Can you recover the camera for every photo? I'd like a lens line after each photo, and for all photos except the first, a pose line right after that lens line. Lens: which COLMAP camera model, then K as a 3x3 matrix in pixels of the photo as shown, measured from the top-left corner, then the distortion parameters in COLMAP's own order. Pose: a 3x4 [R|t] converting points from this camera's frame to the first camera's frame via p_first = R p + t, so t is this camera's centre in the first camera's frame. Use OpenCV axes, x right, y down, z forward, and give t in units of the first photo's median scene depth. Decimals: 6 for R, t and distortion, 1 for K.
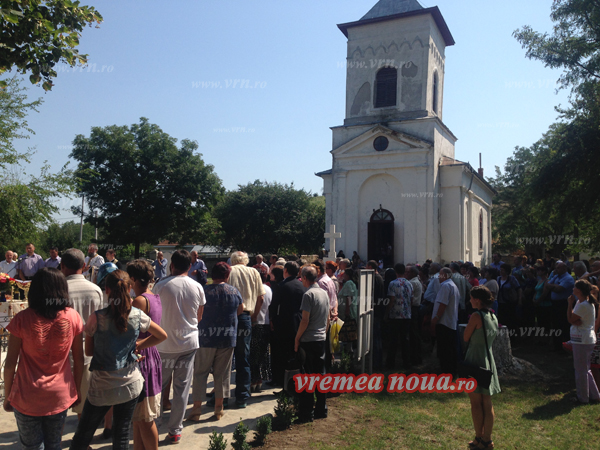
lens RADIAL K [[565.2, 0, 303.3], [0, 565.2, 223.4], [0, 0, 1]] dist [0.117242, -0.101071]
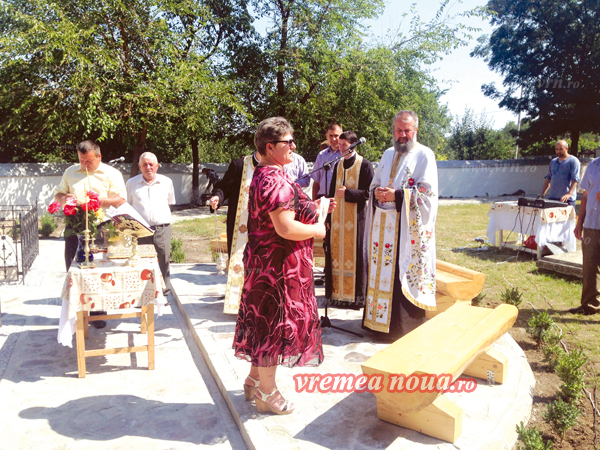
lens RADIAL K [[565.2, 0, 300.2], [0, 565.2, 224.3], [0, 0, 1]] dist [0.117242, -0.101071]
pose [[0.733492, 0.045189, -0.678195, -0.223027], [0.074657, 0.986394, 0.146469, 0.059351], [0.675586, -0.158066, 0.720138, 0.914371]]
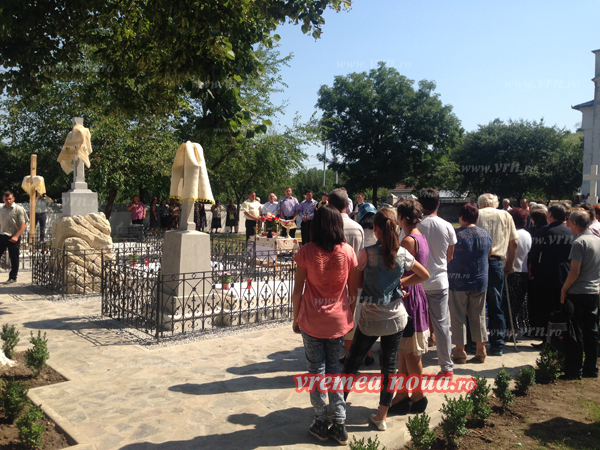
lens RADIAL K [[565.2, 0, 300.0], [0, 565.2, 225.0], [0, 0, 1]] dist [0.117242, -0.101071]
pose [[0.917489, 0.023575, -0.397062, -0.019708], [0.016171, 0.995206, 0.096456, 0.003106], [0.397433, -0.094918, 0.912709, 0.002174]]
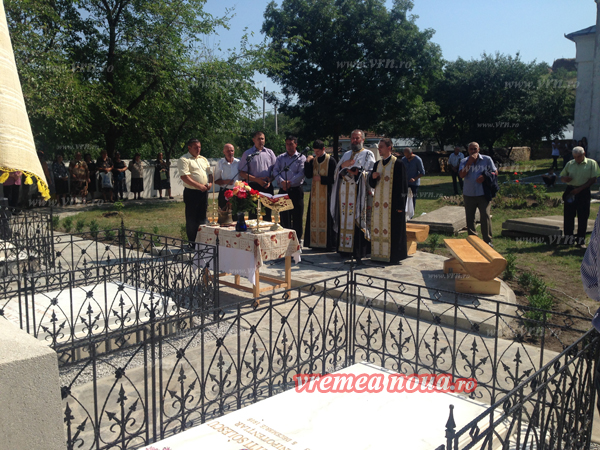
lens RADIAL K [[565.2, 0, 304.6], [0, 565.2, 225.7], [0, 0, 1]] dist [0.117242, -0.101071]
pose [[0.961215, 0.027237, -0.274453, -0.318195], [0.025011, 0.982403, 0.185090, 0.028419], [0.274665, -0.184776, 0.943619, 0.512707]]
